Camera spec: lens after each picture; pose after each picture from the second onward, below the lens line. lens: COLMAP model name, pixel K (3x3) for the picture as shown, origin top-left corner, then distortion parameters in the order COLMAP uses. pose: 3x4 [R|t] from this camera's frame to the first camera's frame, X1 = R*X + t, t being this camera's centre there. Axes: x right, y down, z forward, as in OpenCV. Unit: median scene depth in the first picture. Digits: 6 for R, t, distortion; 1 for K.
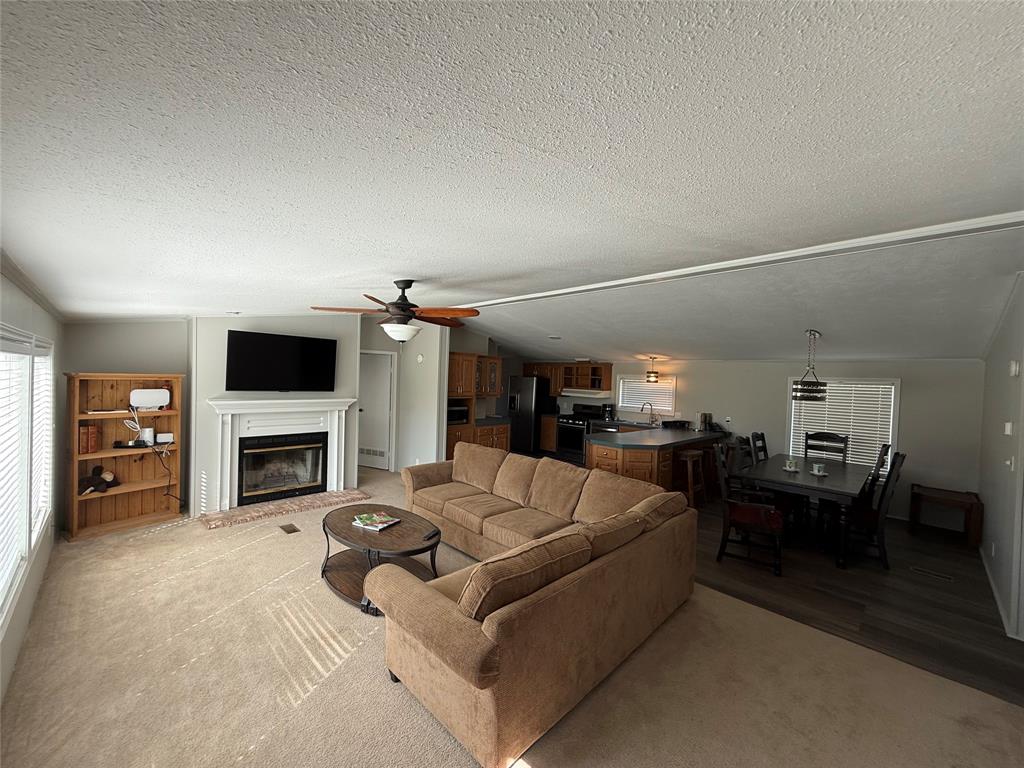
lens RADIAL K [[406.9, 0, 512.0], [0, 406.9, 384.0], [0, 0, 1]] dist [-0.000873, -0.000018]
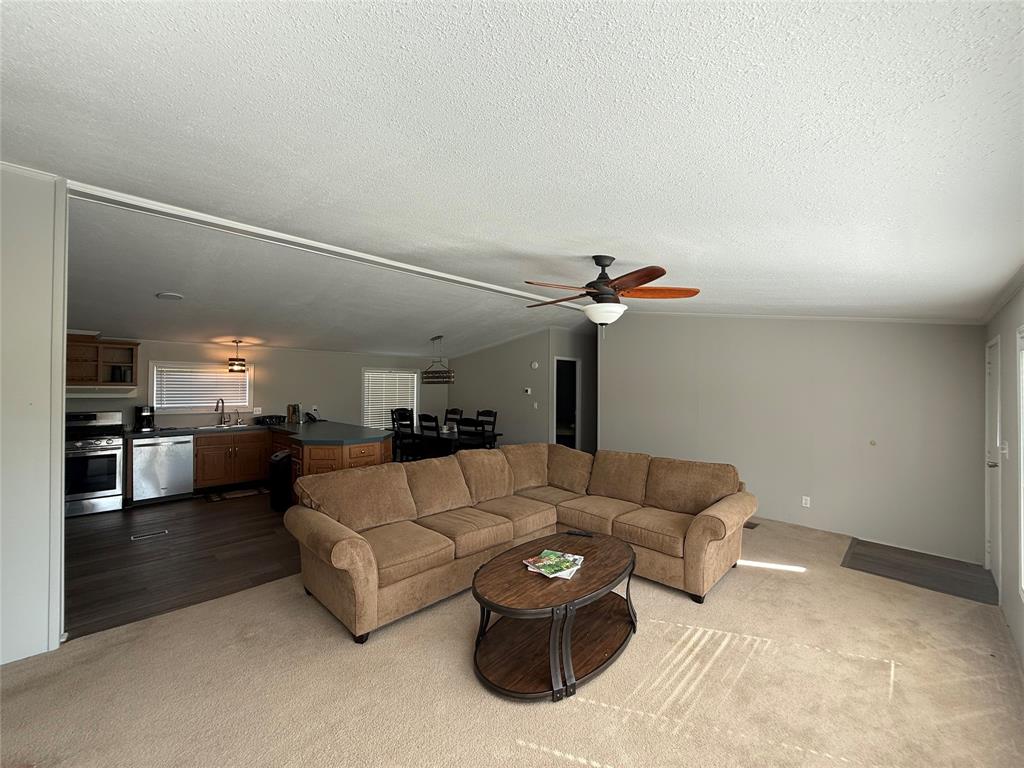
lens RADIAL K [[409.0, 0, 512.0], [0, 409.0, 384.0], [0, 0, 1]] dist [0.000957, -0.000158]
pose [[-0.003589, -0.031344, 0.999502, -0.487676], [0.008415, 0.999472, 0.031373, -0.001615], [-0.999958, 0.008523, -0.003323, 0.501553]]
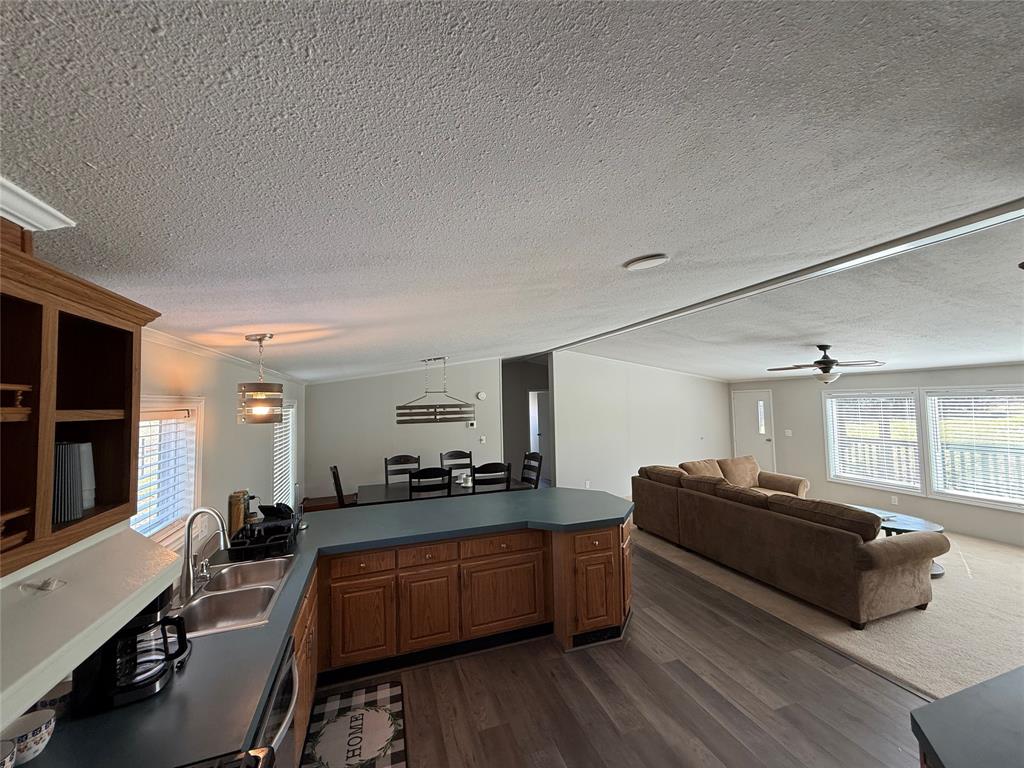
lens RADIAL K [[406.9, 0, 512.0], [0, 406.9, 384.0], [0, 0, 1]] dist [-0.000873, -0.000018]
pose [[-0.905807, 0.002129, 0.423684, 0.082242], [-0.005238, 0.999855, -0.016221, -0.028747], [-0.423657, -0.016913, -0.905665, 1.264752]]
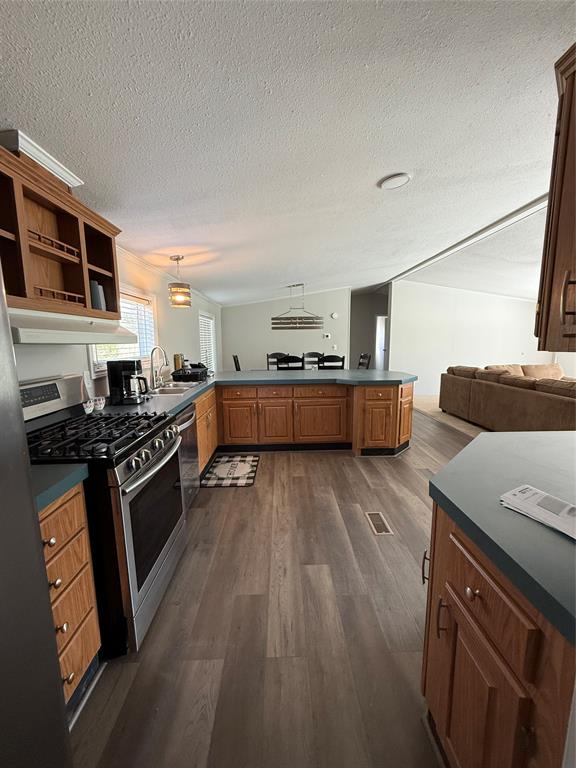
lens RADIAL K [[305.2, 0, 288.0], [0, 305.2, 384.0], [0, 0, 1]] dist [-0.000873, -0.000018]
pose [[-0.738118, -0.126434, 0.662719, -0.028004], [-0.007946, 0.983845, 0.178849, 0.025893], [-0.674625, 0.126746, -0.727198, 1.291975]]
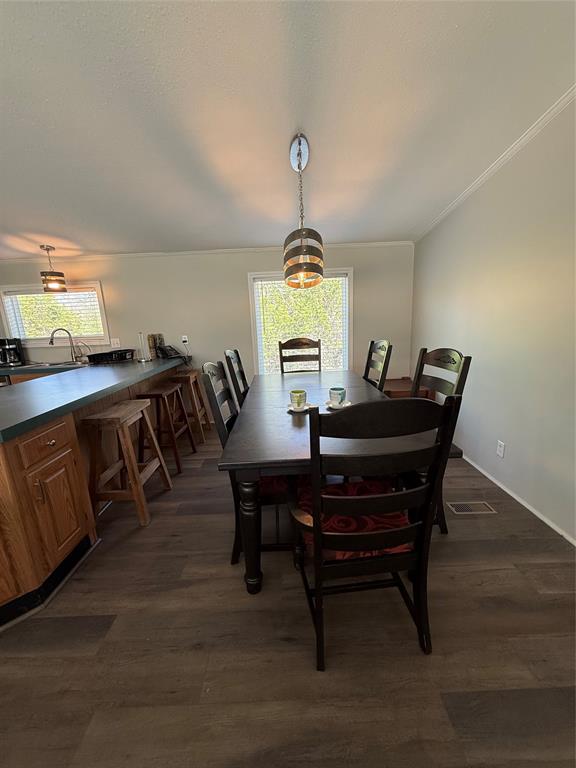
lens RADIAL K [[305.2, 0, 288.0], [0, 305.2, 384.0], [0, 0, 1]] dist [-0.000873, -0.000018]
pose [[0.685283, -0.220924, 0.693960, 0.257963], [0.080544, 0.970024, 0.229273, 0.054310], [-0.723810, -0.101223, 0.682535, 0.478327]]
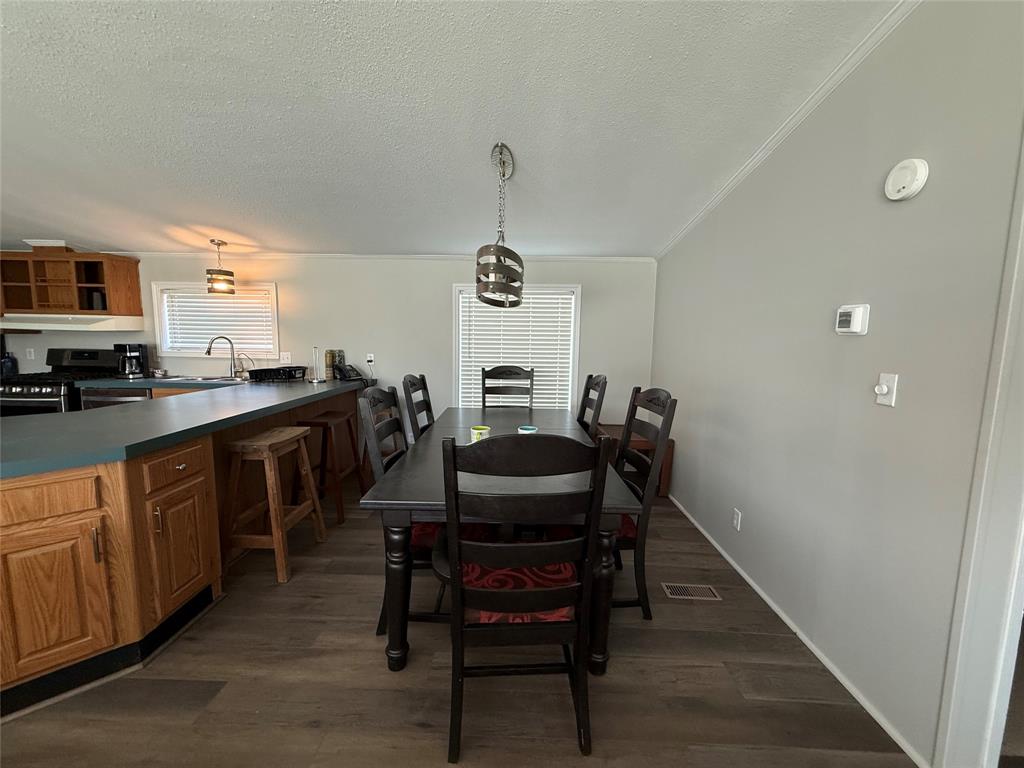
lens RADIAL K [[409.0, 0, 512.0], [0, 409.0, 384.0], [0, 0, 1]] dist [0.000957, -0.000158]
pose [[0.713841, -0.103655, 0.692595, 0.259904], [0.020988, 0.991708, 0.126789, 0.052778], [-0.699994, -0.075971, 0.710097, 0.425520]]
